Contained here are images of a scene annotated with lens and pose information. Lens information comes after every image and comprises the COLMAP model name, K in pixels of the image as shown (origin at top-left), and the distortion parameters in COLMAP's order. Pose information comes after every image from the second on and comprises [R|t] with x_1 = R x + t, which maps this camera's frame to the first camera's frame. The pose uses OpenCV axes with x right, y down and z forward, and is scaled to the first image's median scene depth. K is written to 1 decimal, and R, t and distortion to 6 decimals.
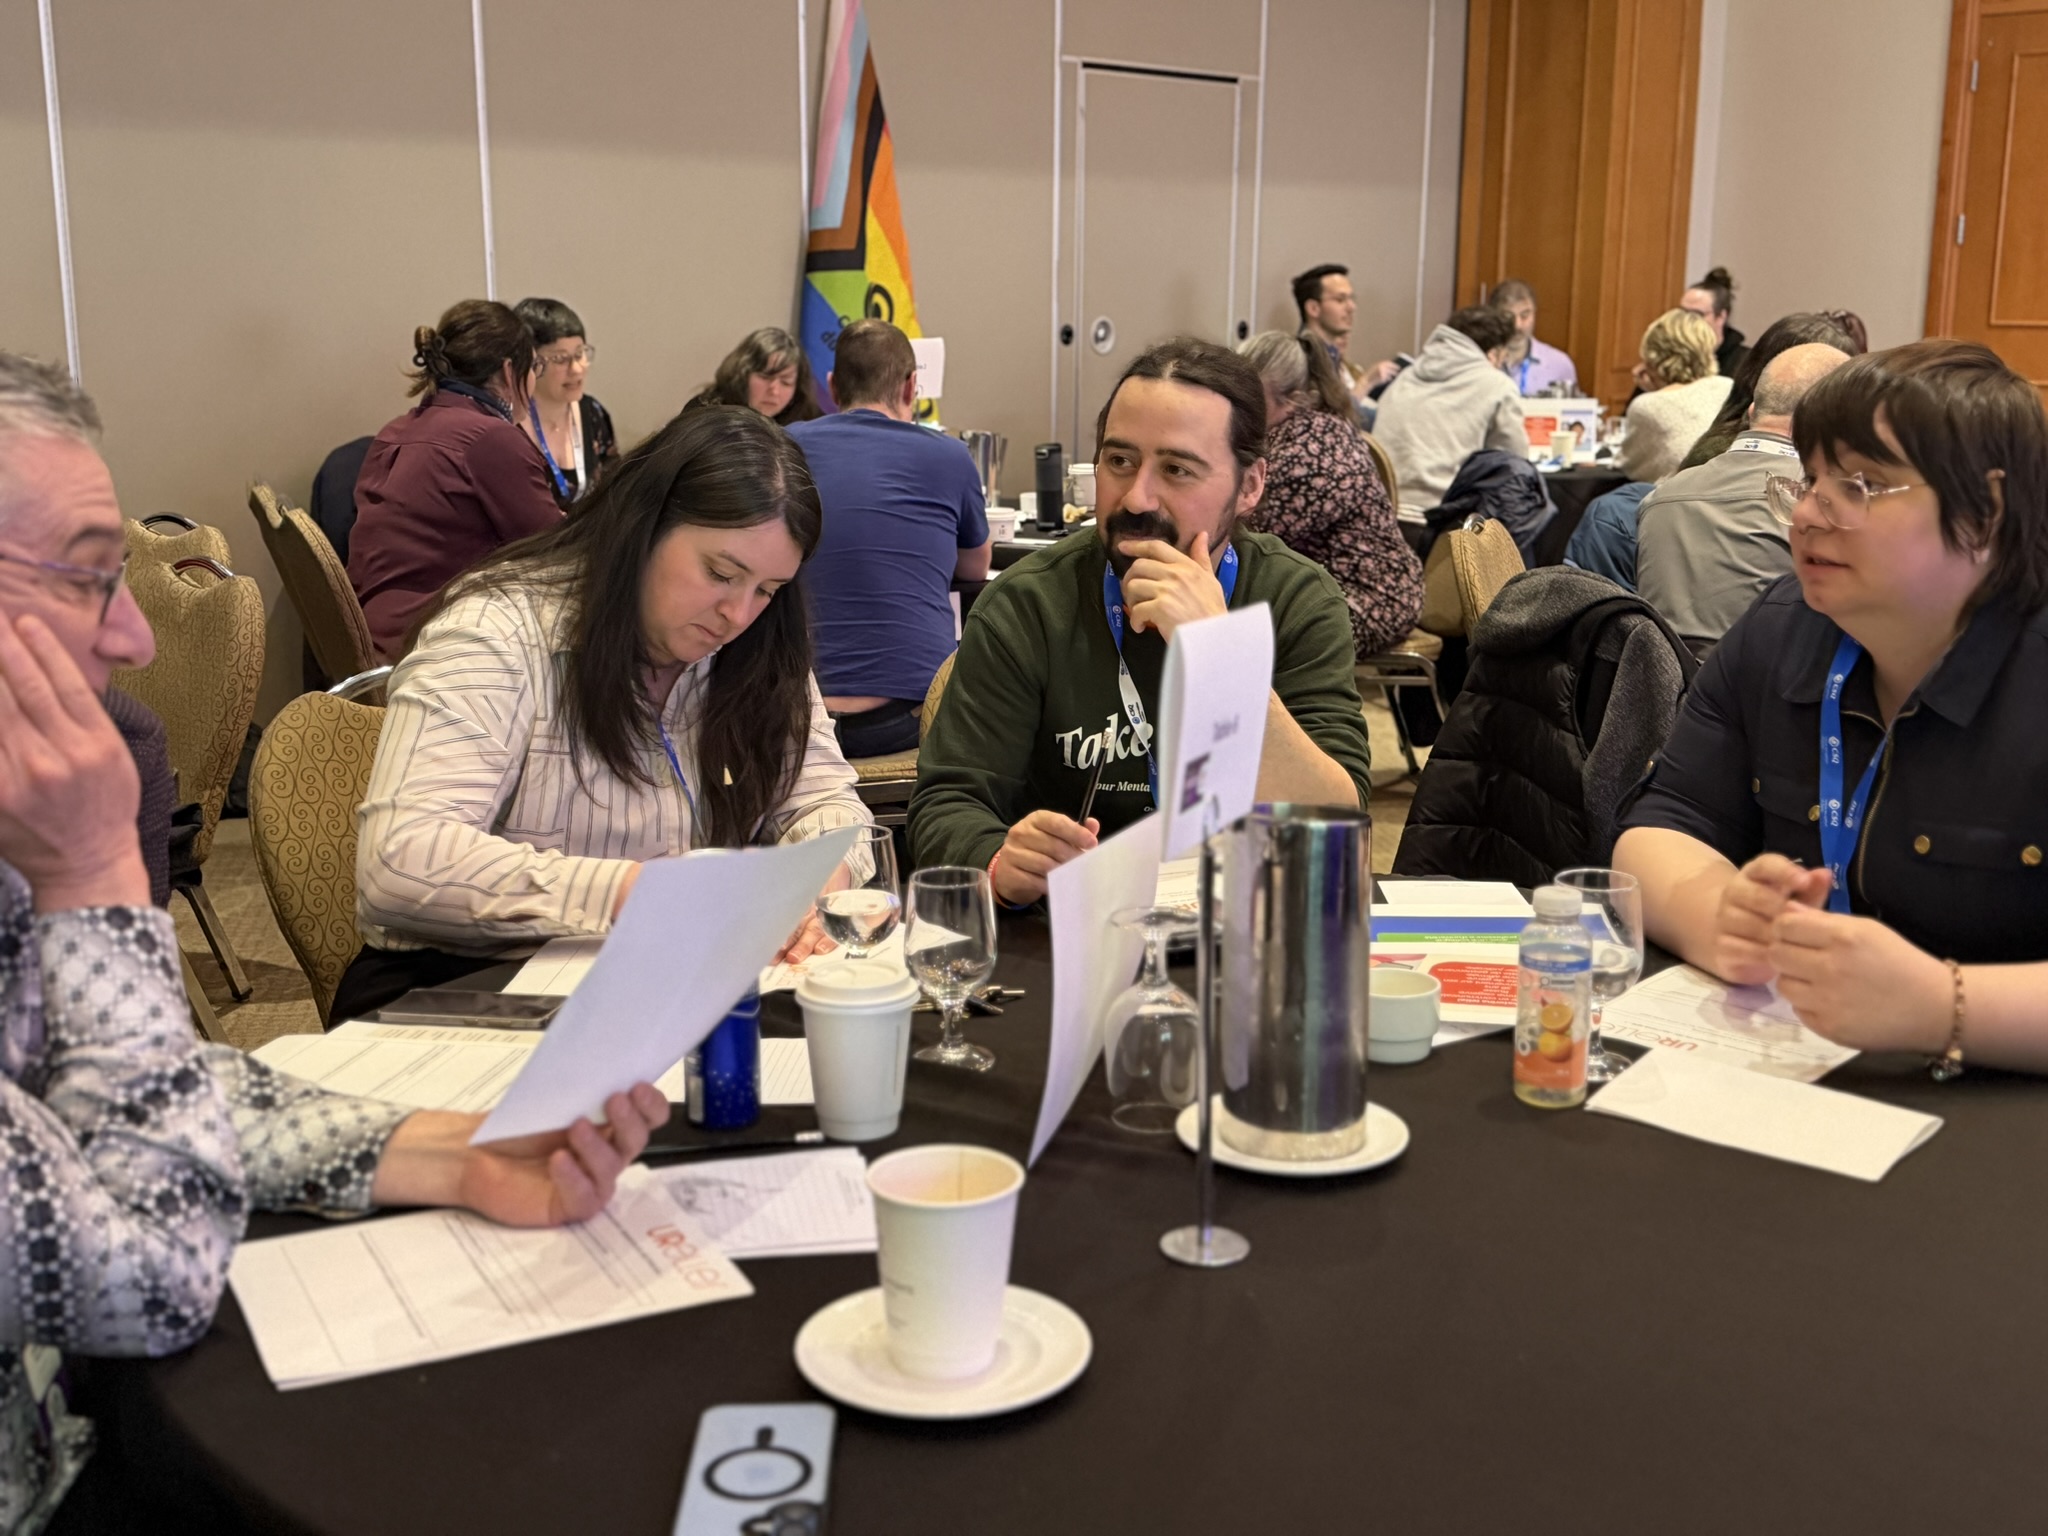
lens RADIAL K [[2181.1, 0, 1024.0], [0, 2181.1, 768.0], [0, 0, 1]] dist [0.004505, 0.005033]
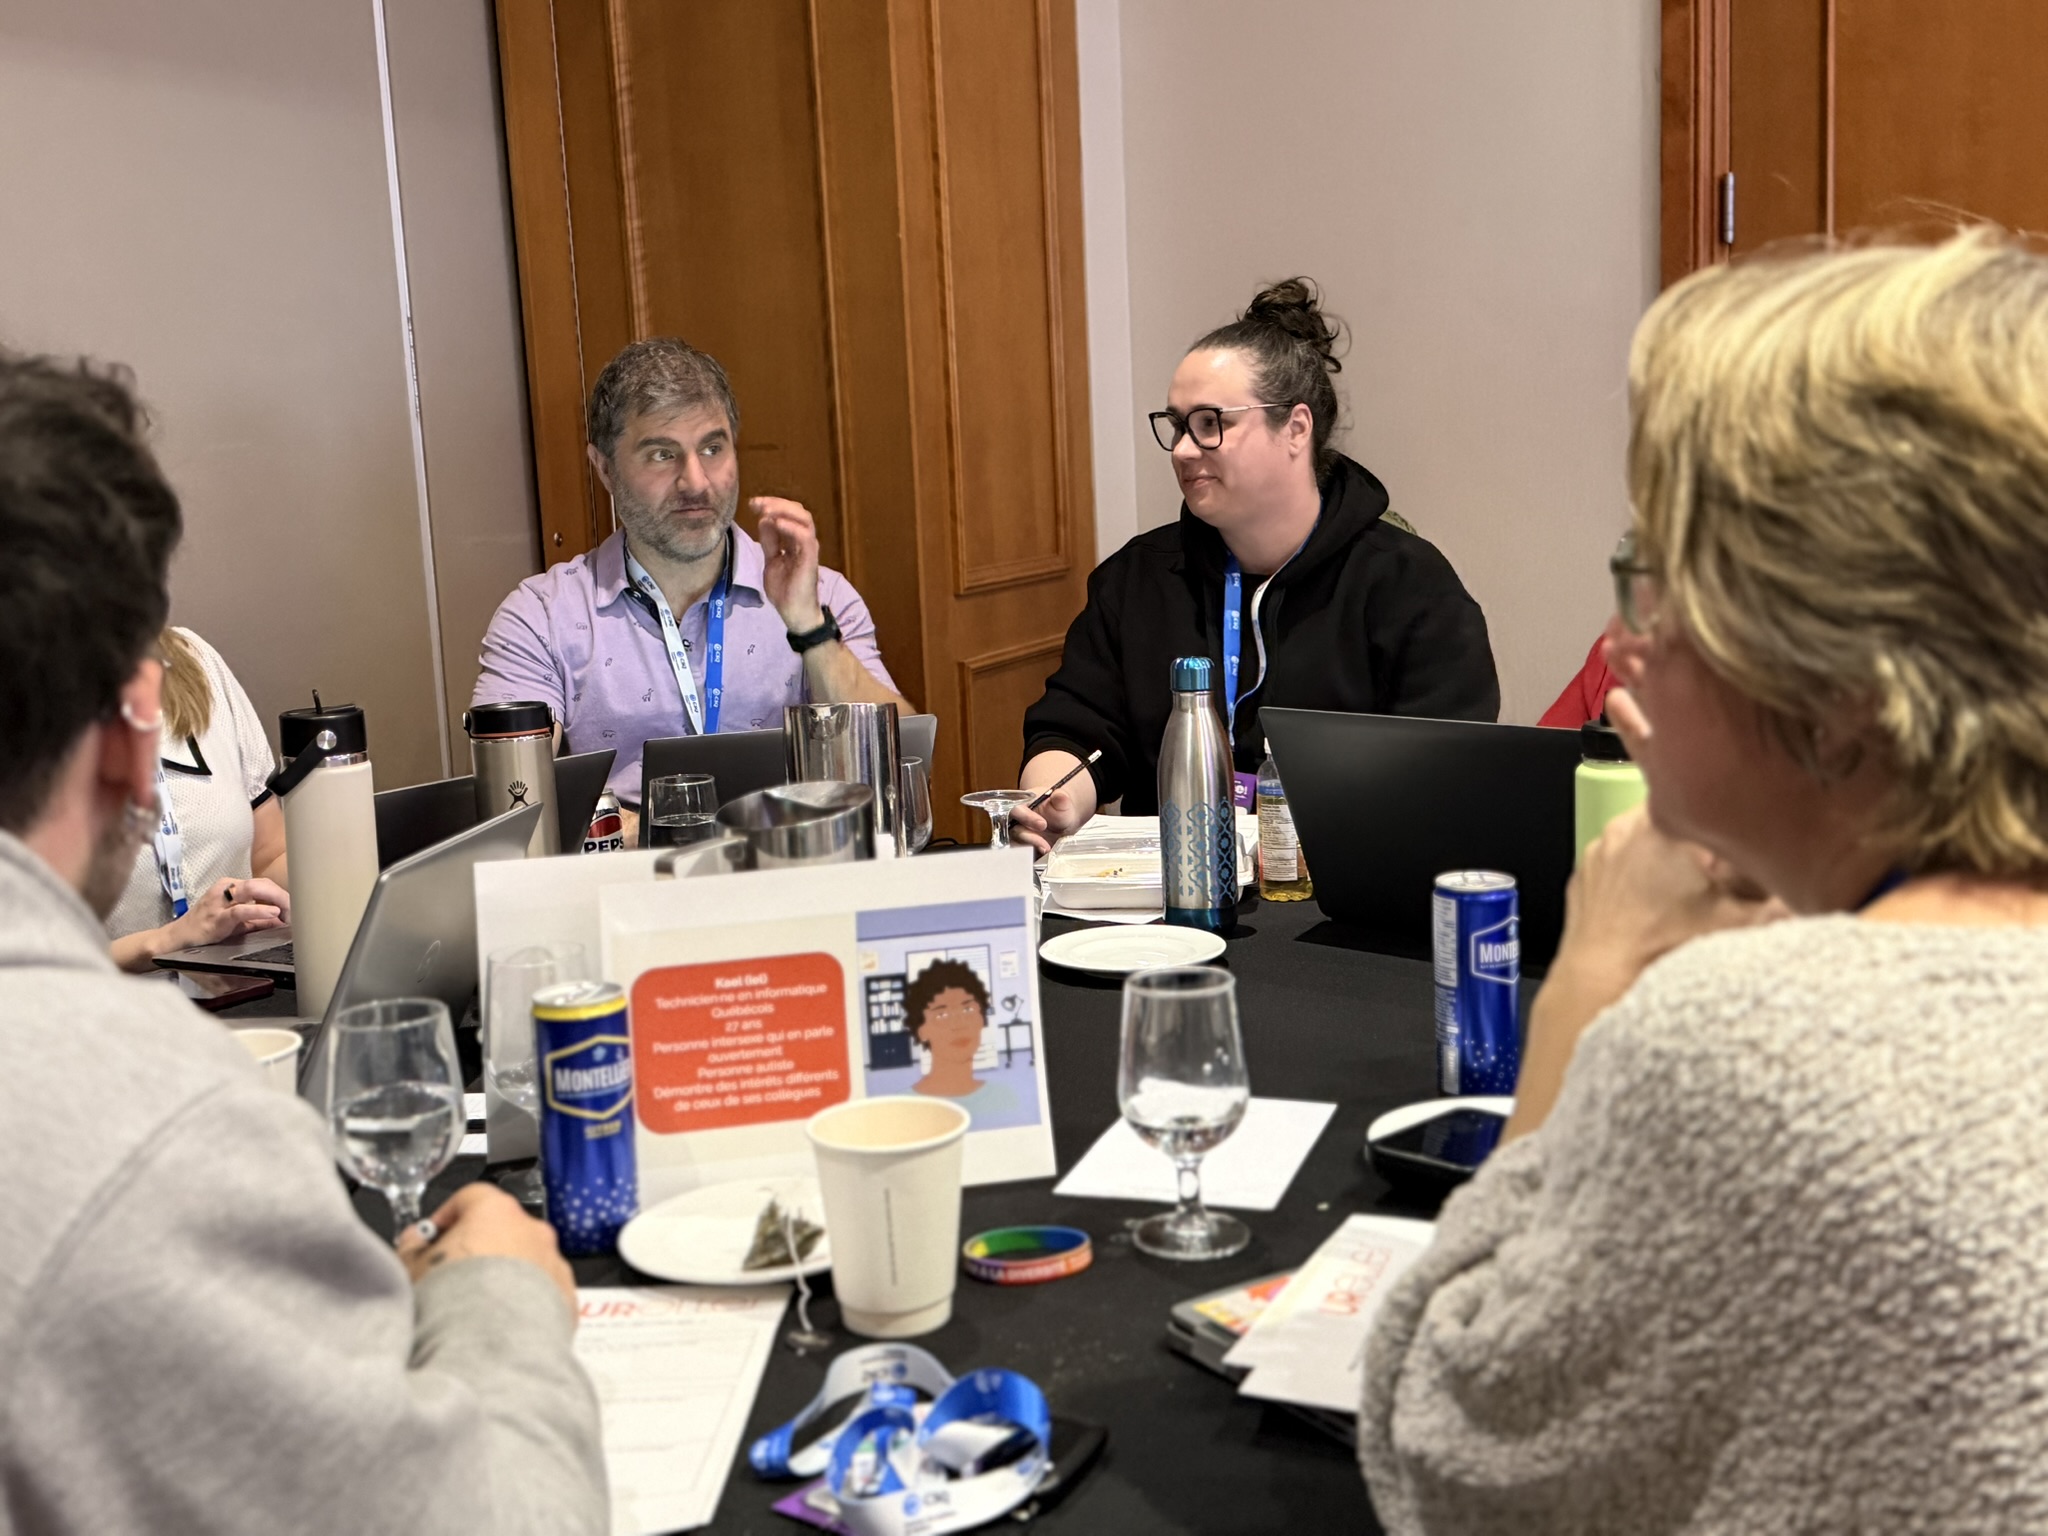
lens RADIAL K [[2181.1, 0, 1024.0], [0, 2181.1, 768.0], [0, 0, 1]] dist [0.004505, 0.005033]
pose [[0.936692, -0.081903, 0.340441, 0.159562], [0.112000, 0.991262, -0.069683, -0.133303], [-0.331759, 0.103401, 0.937680, 0.688528]]
